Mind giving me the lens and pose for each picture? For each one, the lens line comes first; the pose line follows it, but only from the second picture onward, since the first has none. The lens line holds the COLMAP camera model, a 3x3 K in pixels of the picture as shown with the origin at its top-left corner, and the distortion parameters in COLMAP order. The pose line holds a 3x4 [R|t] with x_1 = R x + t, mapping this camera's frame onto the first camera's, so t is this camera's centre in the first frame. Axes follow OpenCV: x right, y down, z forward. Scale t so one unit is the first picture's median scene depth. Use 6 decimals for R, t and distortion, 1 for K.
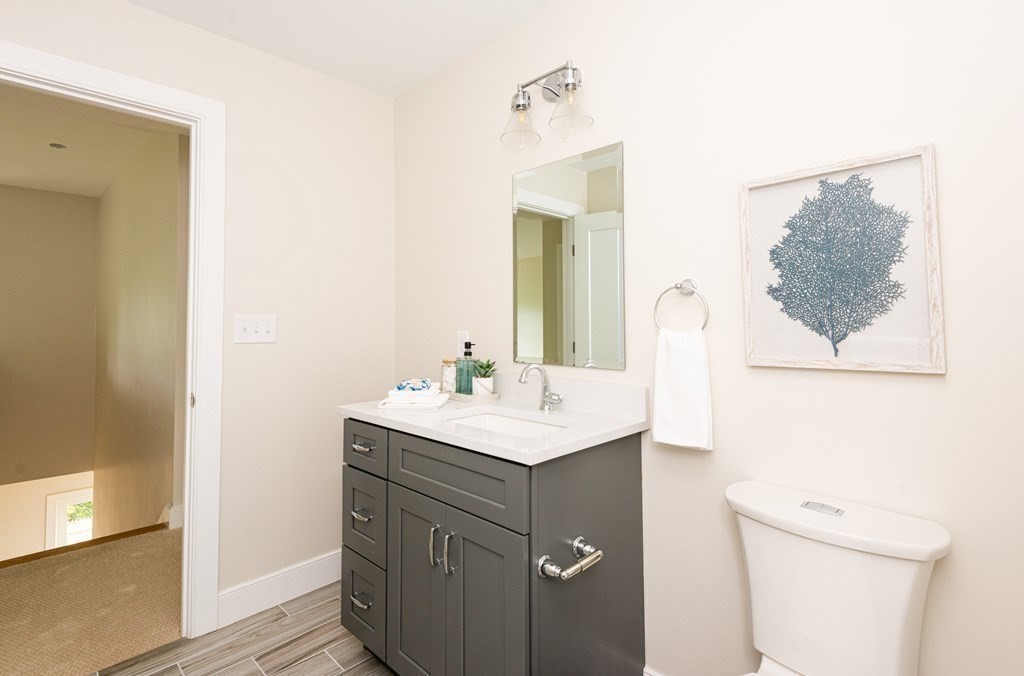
lens RADIAL K [[483.4, 0, 510.6], [0, 483.4, 321.9], [0, 0, 1]] dist [0.002580, -0.000523]
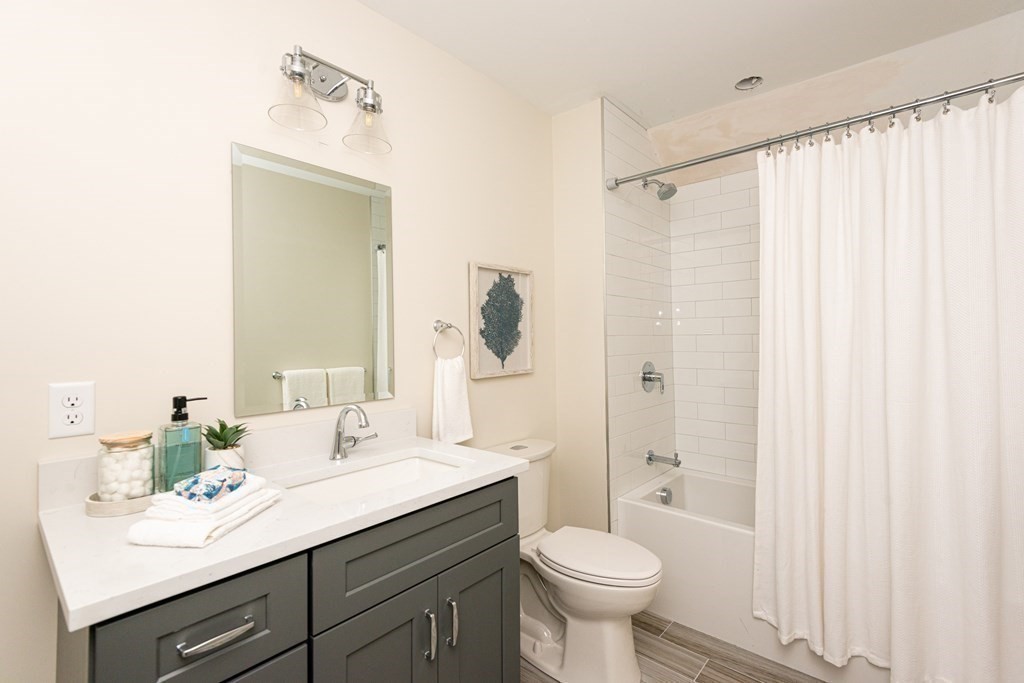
lens RADIAL K [[453.6, 0, 516.3], [0, 453.6, 344.3], [0, 0, 1]] dist [0.013670, 0.000303]
pose [[-0.060471, -0.011699, 0.998101, -0.718186], [0.002705, 0.999926, 0.011884, -0.029063], [-0.998166, 0.003418, -0.060435, 0.694200]]
